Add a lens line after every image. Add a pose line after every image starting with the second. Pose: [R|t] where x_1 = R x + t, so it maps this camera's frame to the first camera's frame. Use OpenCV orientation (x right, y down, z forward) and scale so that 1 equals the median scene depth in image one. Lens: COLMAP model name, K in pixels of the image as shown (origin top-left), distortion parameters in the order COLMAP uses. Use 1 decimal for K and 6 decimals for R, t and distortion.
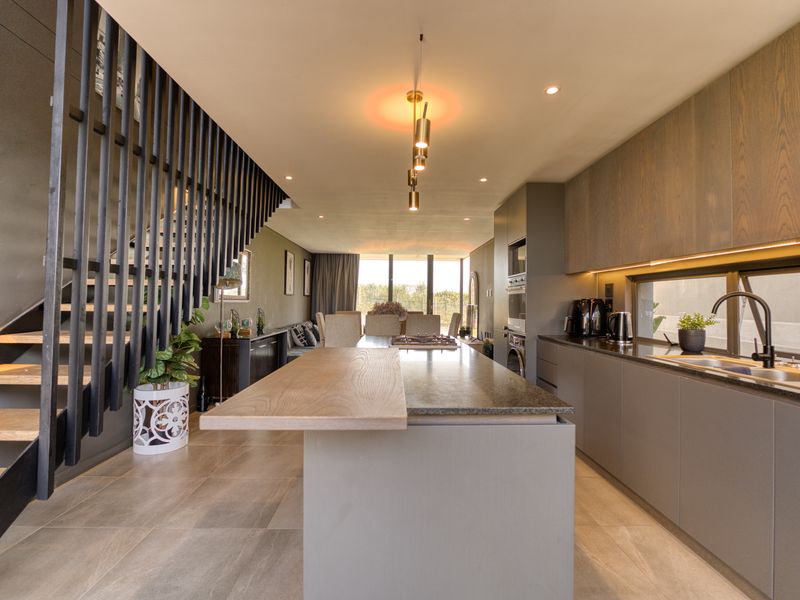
lens RADIAL K [[384.1, 0, 403.8], [0, 384.1, 293.0], [0, 0, 1]] dist [-0.023375, 0.004089]
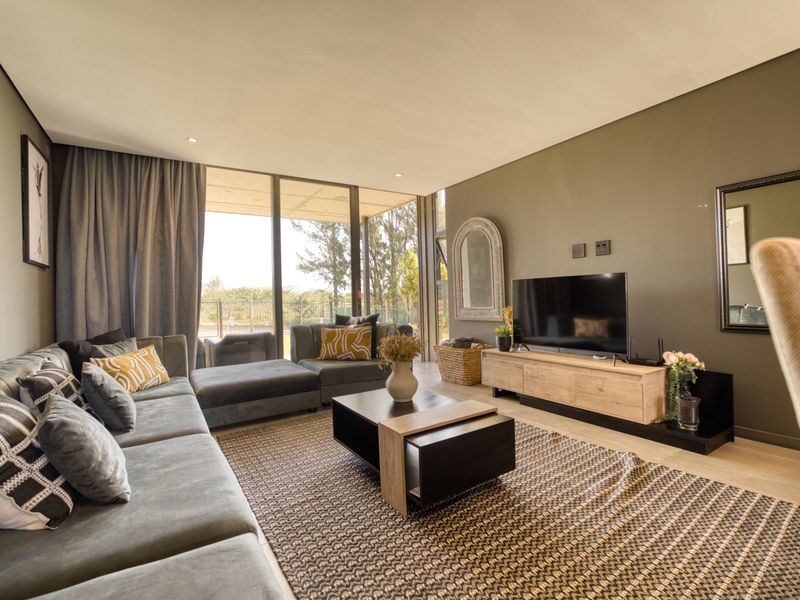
lens RADIAL K [[384.1, 0, 405.5], [0, 384.1, 293.0], [0, 0, 1]] dist [-0.023375, 0.004089]
pose [[0.857570, -0.031460, 0.513404, -0.429054], [0.028154, 0.999502, 0.014218, 0.091320], [-0.513596, 0.002261, 0.858029, 1.618763]]
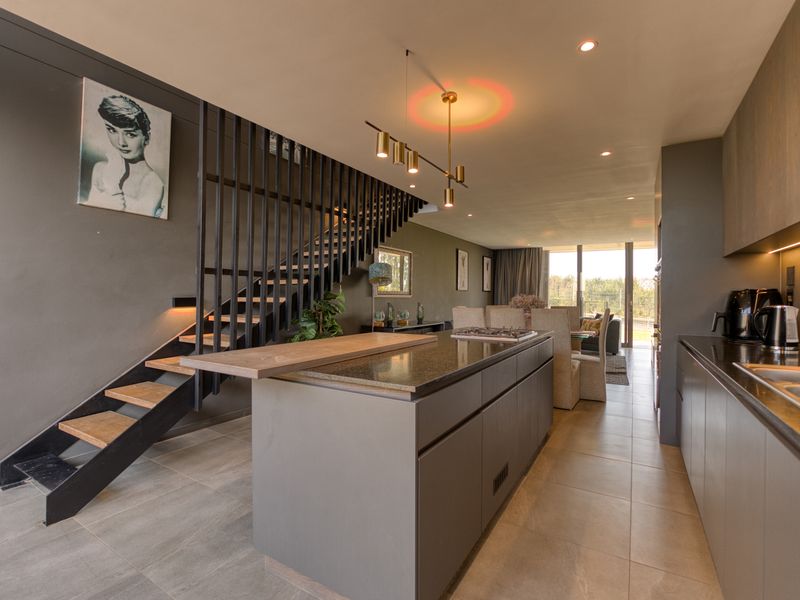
lens RADIAL K [[384.1, 0, 402.0], [0, 384.1, 294.7], [0, 0, 1]] dist [-0.023375, 0.004089]
pose [[0.840402, -0.007974, -0.541905, 0.314204], [0.015116, 0.999848, 0.008729, 0.010423], [0.541753, -0.015527, 0.840394, 0.026043]]
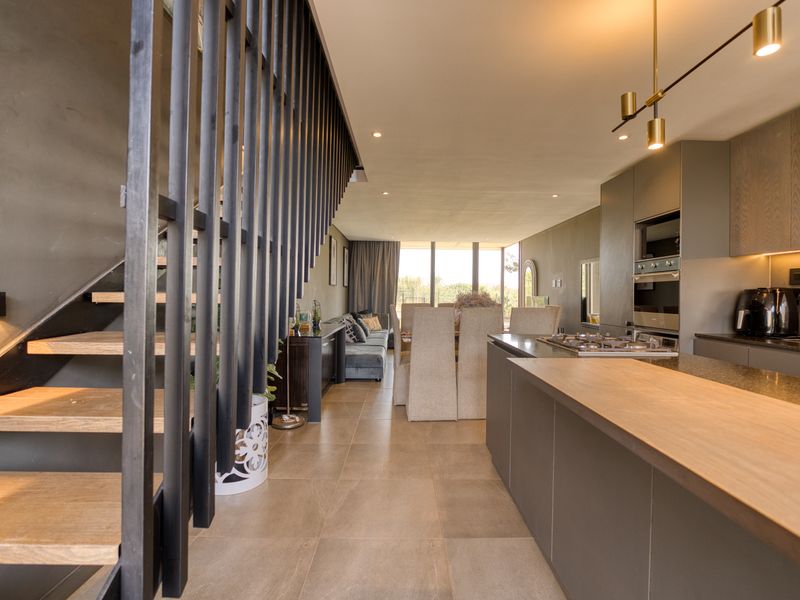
lens RADIAL K [[384.1, 0, 406.8], [0, 384.1, 295.6], [0, 0, 1]] dist [-0.023375, 0.004089]
pose [[0.999863, 0.001541, -0.016452, -0.248863], [-0.001103, 0.999646, 0.026584, 0.011414], [0.016487, -0.026562, 0.999511, 0.222407]]
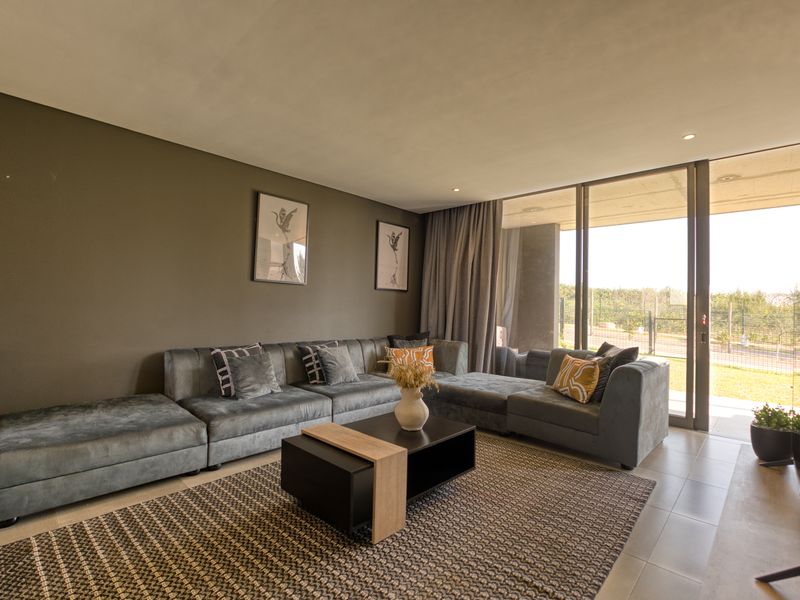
lens RADIAL K [[384.1, 0, 394.9], [0, 384.1, 295.3], [0, 0, 1]] dist [-0.023375, 0.004089]
pose [[0.697799, -0.016545, -0.716103, 0.371630], [-0.003037, 0.999656, -0.026057, 0.077045], [0.716288, 0.020357, 0.697508, 1.718908]]
